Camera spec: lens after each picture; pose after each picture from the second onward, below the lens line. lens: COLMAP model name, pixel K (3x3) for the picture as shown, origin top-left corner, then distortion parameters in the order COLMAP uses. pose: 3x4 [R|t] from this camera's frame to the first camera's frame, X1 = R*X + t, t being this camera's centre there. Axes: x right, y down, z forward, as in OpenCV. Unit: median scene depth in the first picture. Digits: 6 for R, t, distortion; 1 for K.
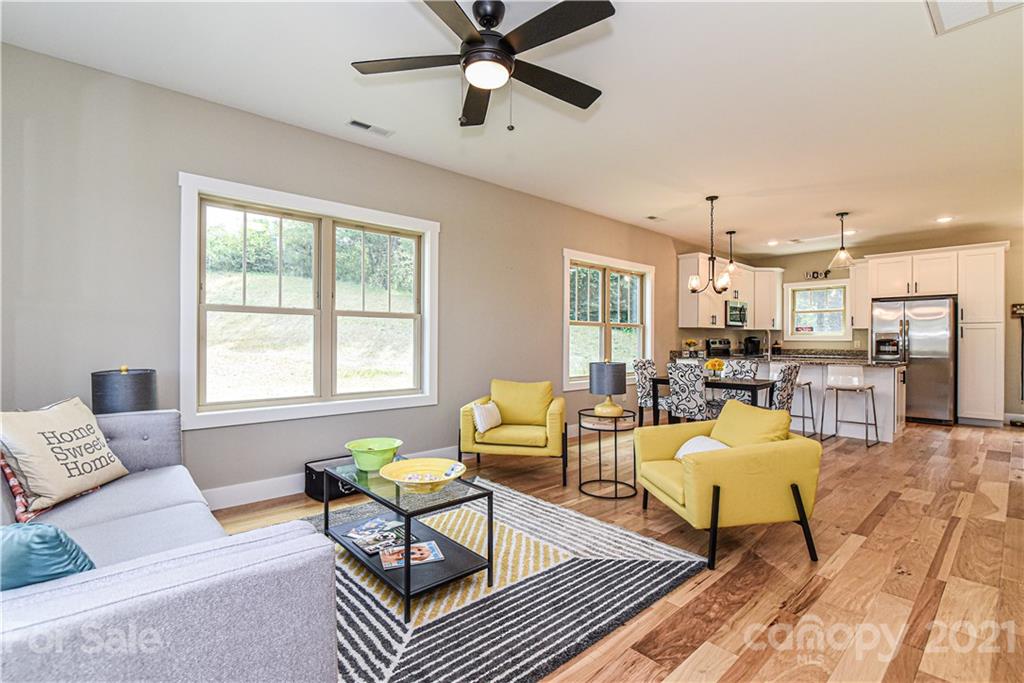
lens RADIAL K [[465.5, 0, 512.0], [0, 465.5, 341.5], [0, 0, 1]] dist [-0.013511, 0.000095]
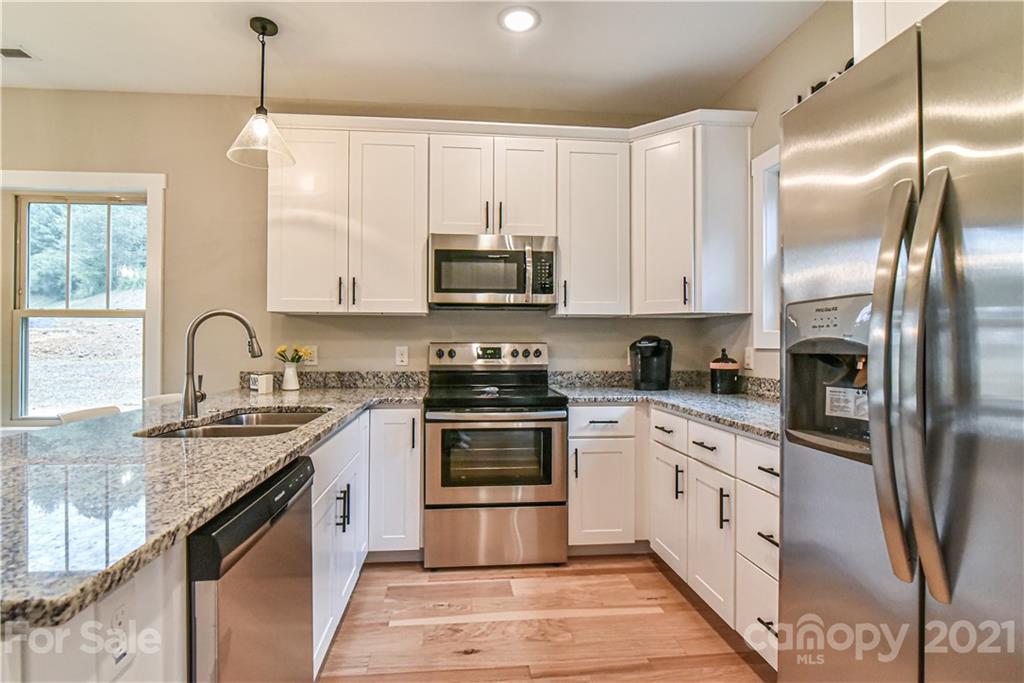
lens RADIAL K [[544.4, 0, 512.0], [0, 544.4, 341.5], [0, 0, 1]] dist [-0.000831, -0.000154]
pose [[0.809393, -0.009762, -0.587187, 1.097529], [0.001509, 0.999893, -0.014542, -0.002471], [0.587266, 0.010884, 0.809321, 1.015124]]
